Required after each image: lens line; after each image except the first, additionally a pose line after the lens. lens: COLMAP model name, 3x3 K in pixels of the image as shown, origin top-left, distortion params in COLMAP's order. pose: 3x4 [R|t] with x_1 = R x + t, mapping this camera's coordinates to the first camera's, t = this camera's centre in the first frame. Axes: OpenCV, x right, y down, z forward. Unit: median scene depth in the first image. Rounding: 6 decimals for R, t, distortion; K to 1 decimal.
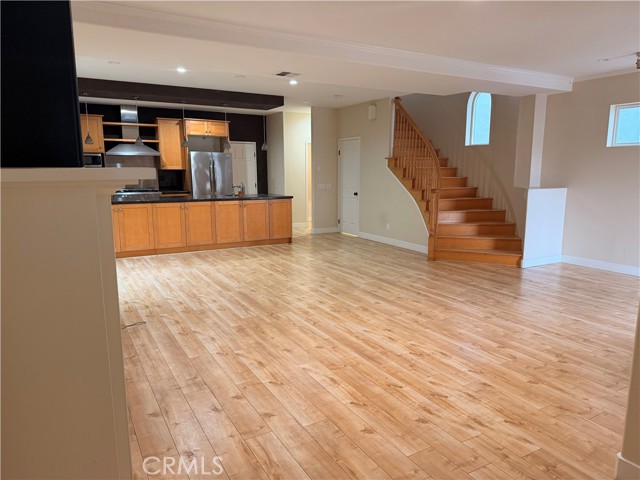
lens RADIAL K [[454.4, 0, 321.0], [0, 454.4, 242.4], [0, 0, 1]] dist [0.044407, -0.066221]
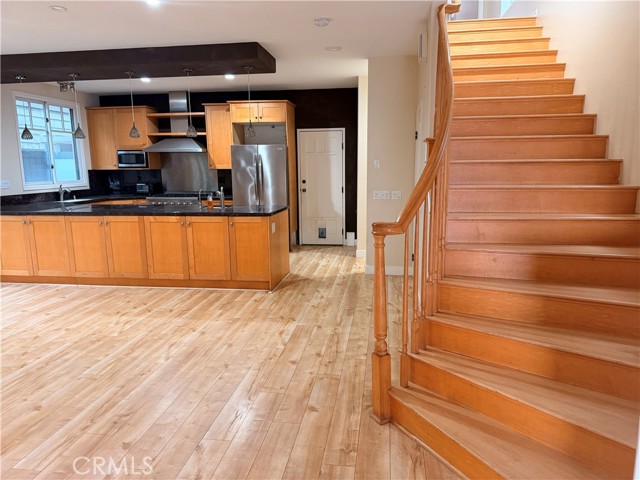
lens RADIAL K [[454.4, 0, 320.6], [0, 454.4, 239.1], [0, 0, 1]] dist [0.044407, -0.066221]
pose [[0.792153, 0.085572, -0.604294, 0.306033], [-0.086297, 0.995879, 0.027899, -0.078150], [0.604191, 0.030049, 0.796273, 0.499627]]
